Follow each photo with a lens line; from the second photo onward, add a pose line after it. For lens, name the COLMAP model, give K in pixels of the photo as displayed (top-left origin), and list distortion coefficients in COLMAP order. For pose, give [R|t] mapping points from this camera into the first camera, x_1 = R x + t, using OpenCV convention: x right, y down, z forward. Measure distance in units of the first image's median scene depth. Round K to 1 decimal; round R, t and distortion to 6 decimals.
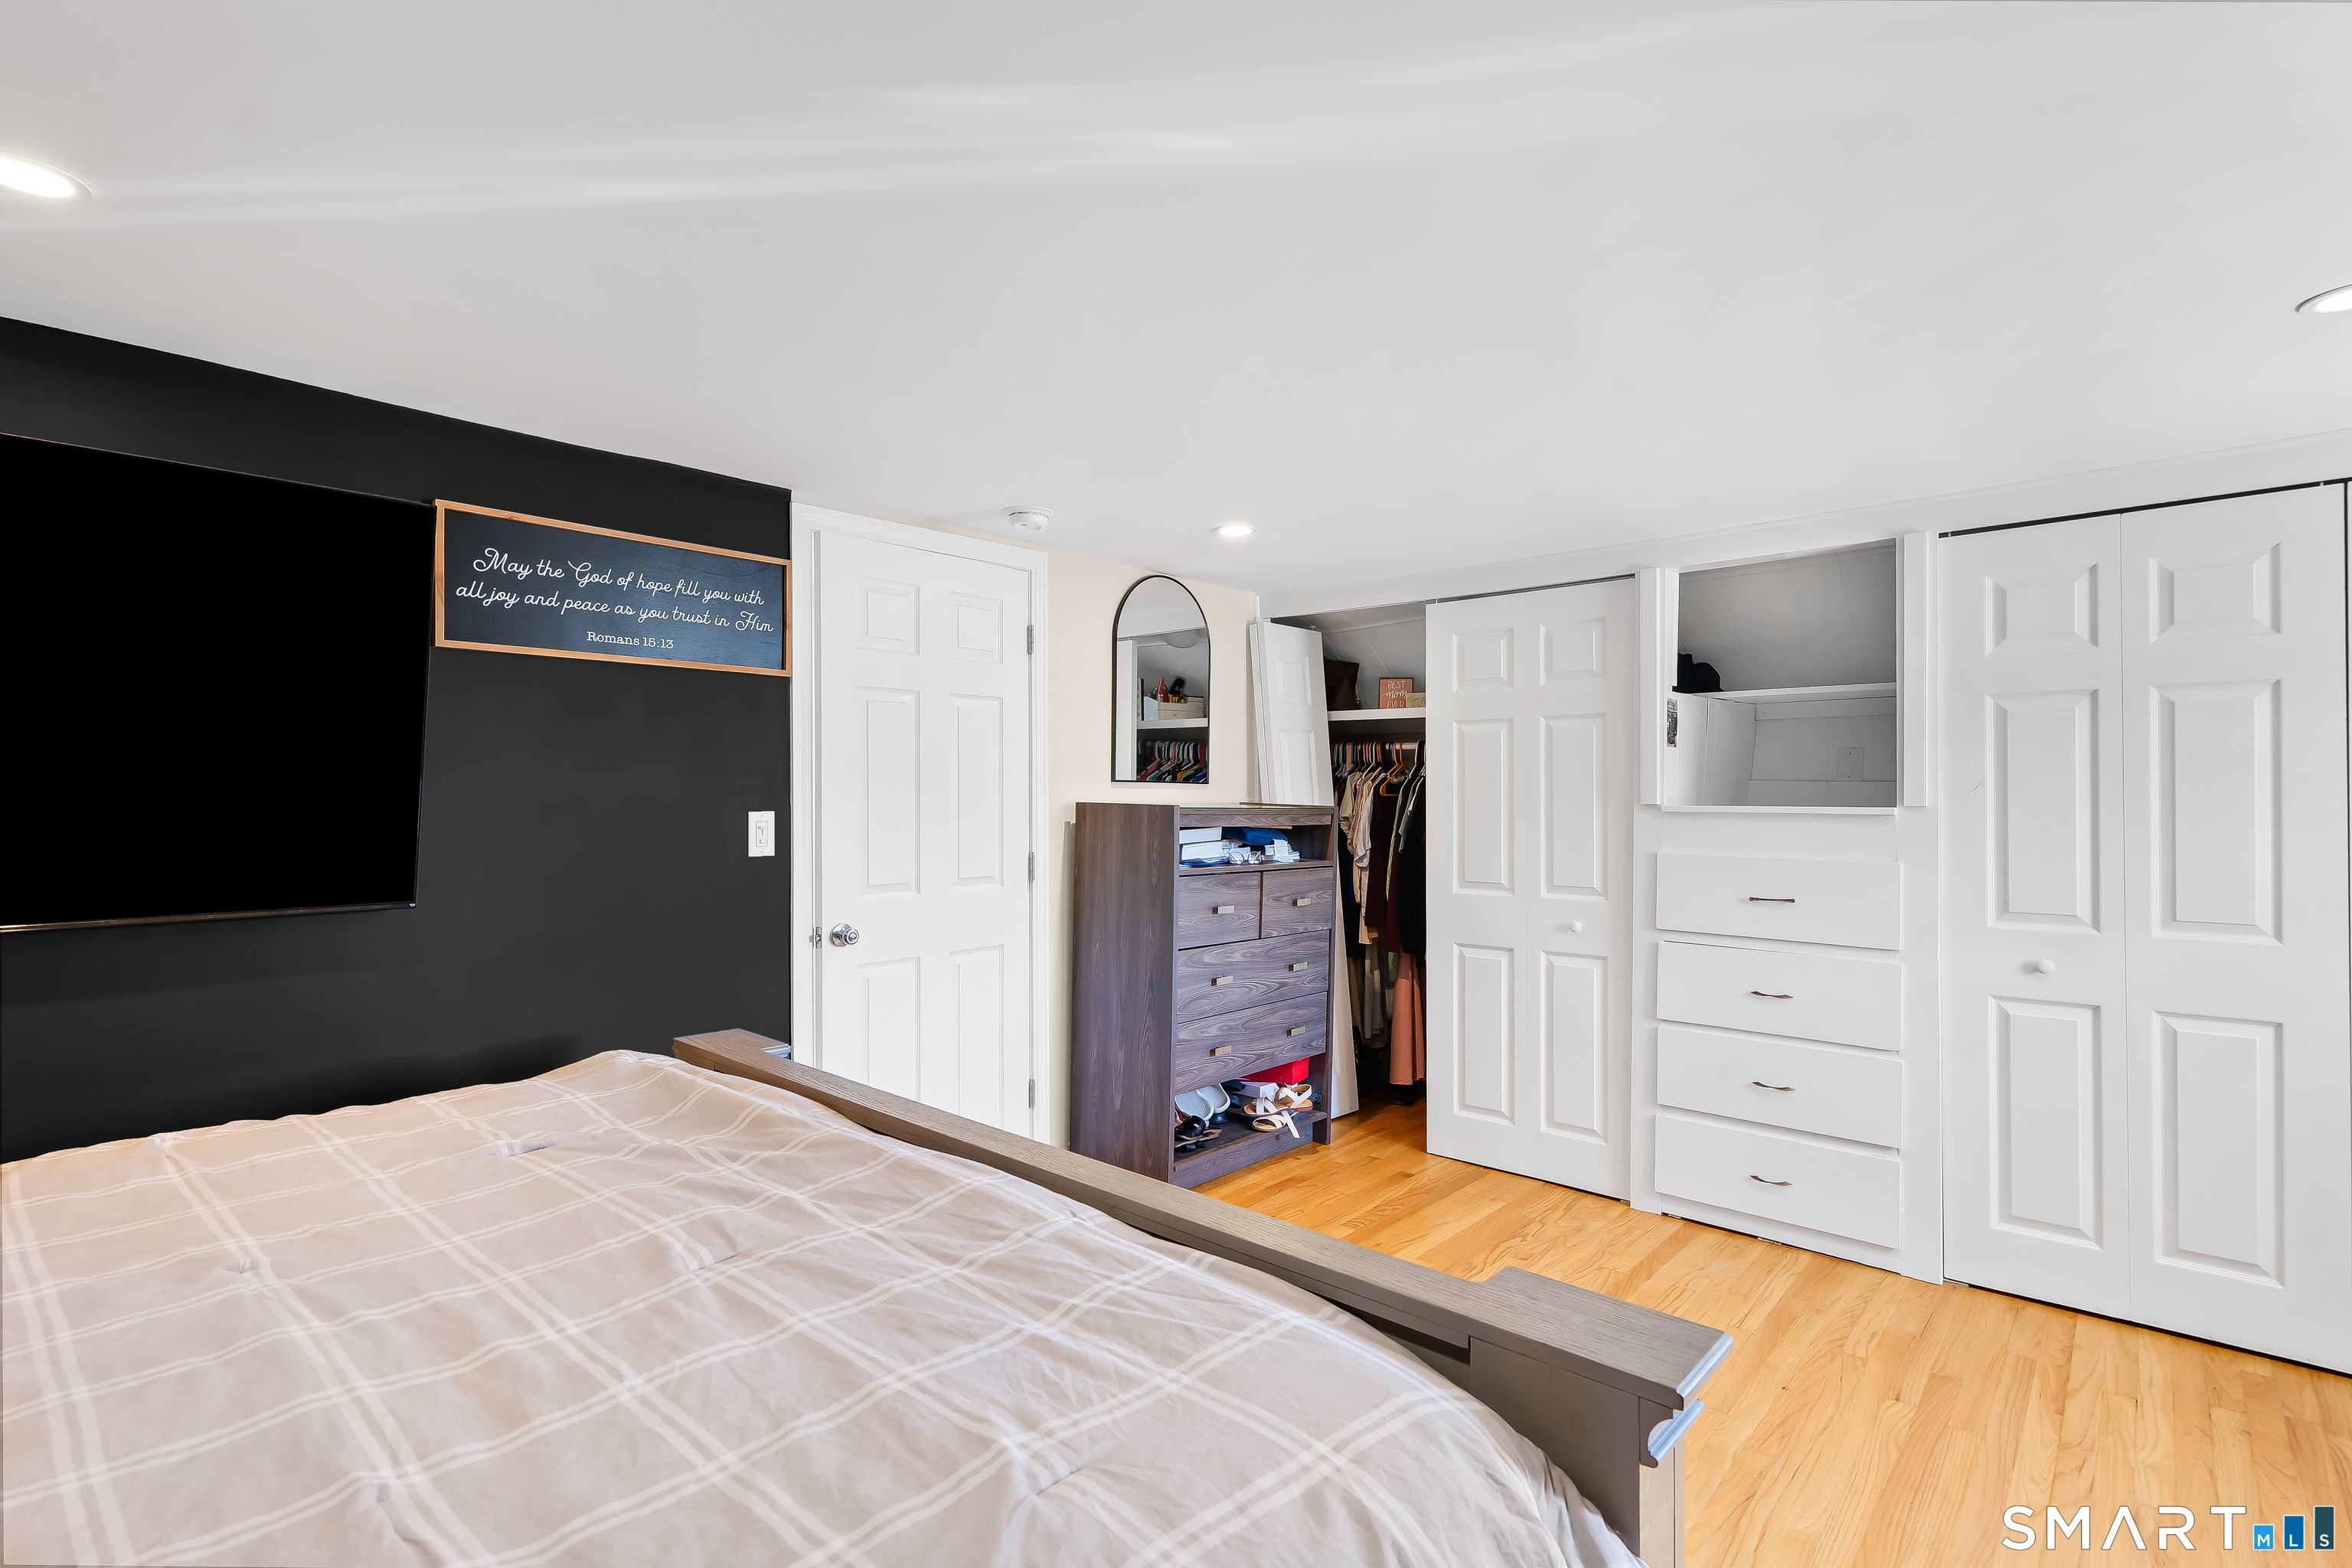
lens RADIAL K [[1103.4, 0, 1184.6], [0, 1103.4, 803.5], [0, 0, 1]] dist [0.002138, 0.000020]
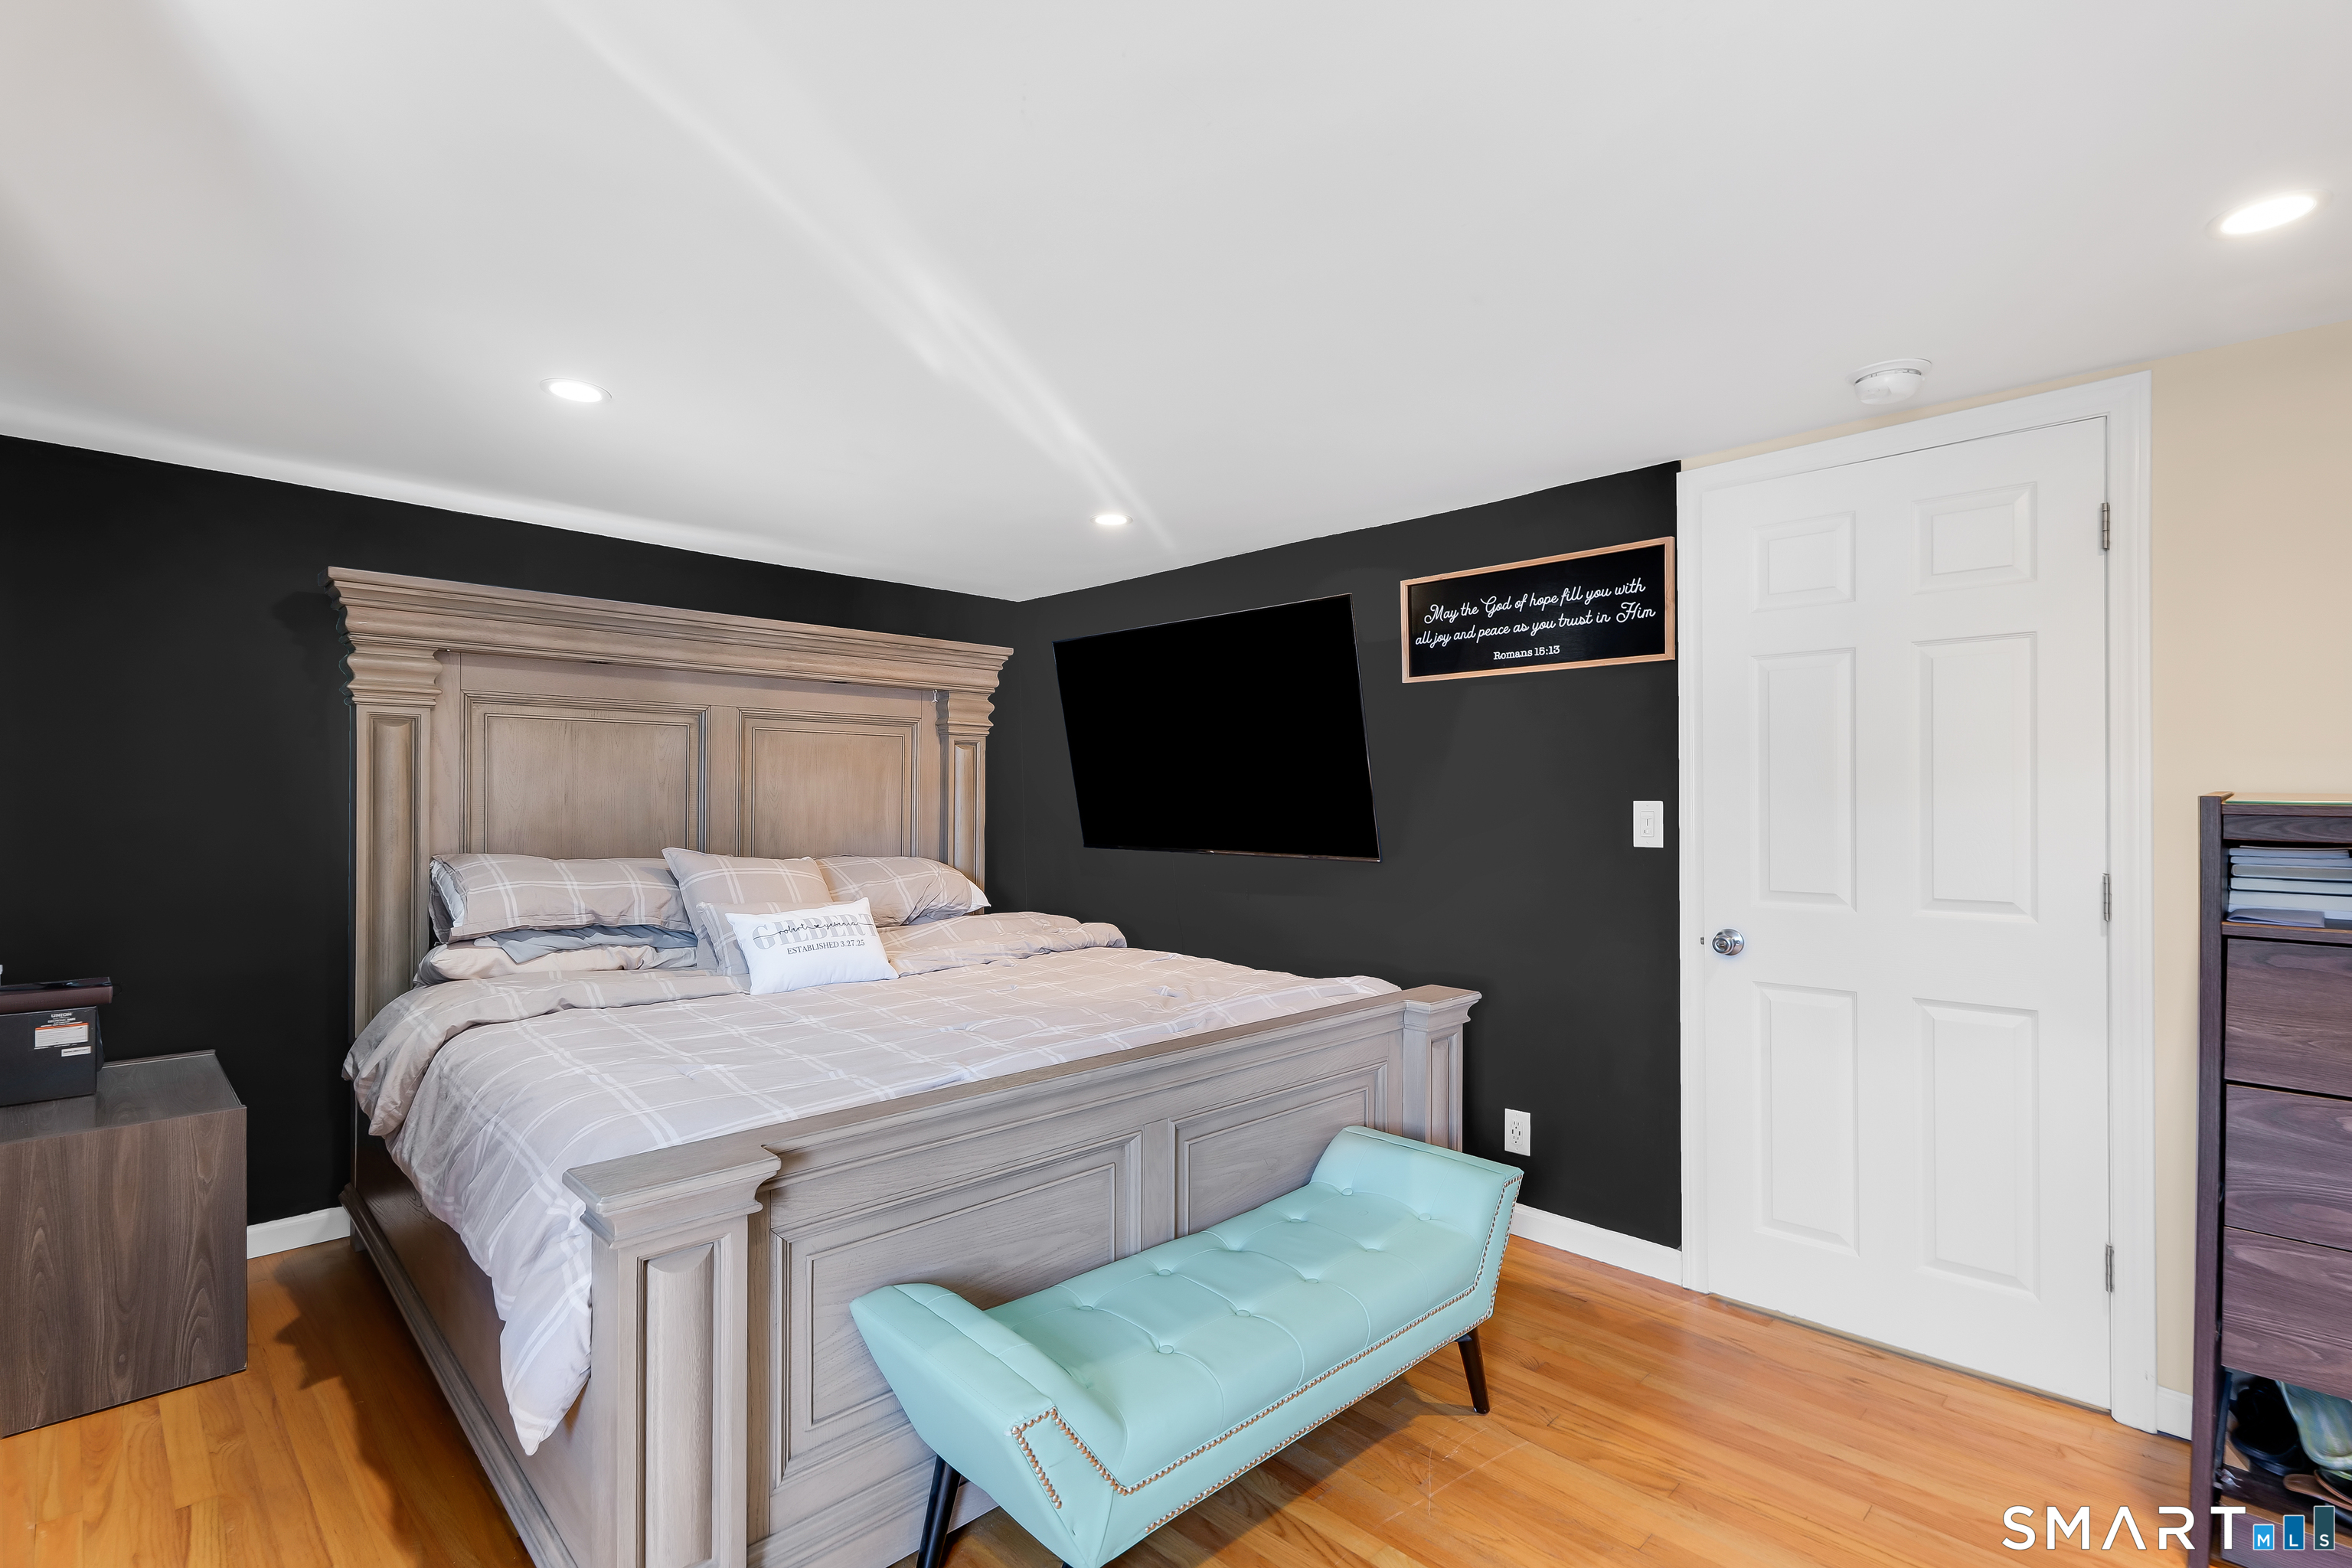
lens RADIAL K [[1136.3, 0, 1176.0], [0, 1136.3, 784.0], [0, 0, 1]] dist [0.002417, 0.000498]
pose [[-0.077444, -0.012280, -0.996921, 0.722047], [-0.006366, 0.999910, -0.011822, 0.007249], [0.996976, 0.005430, -0.077515, 0.727217]]
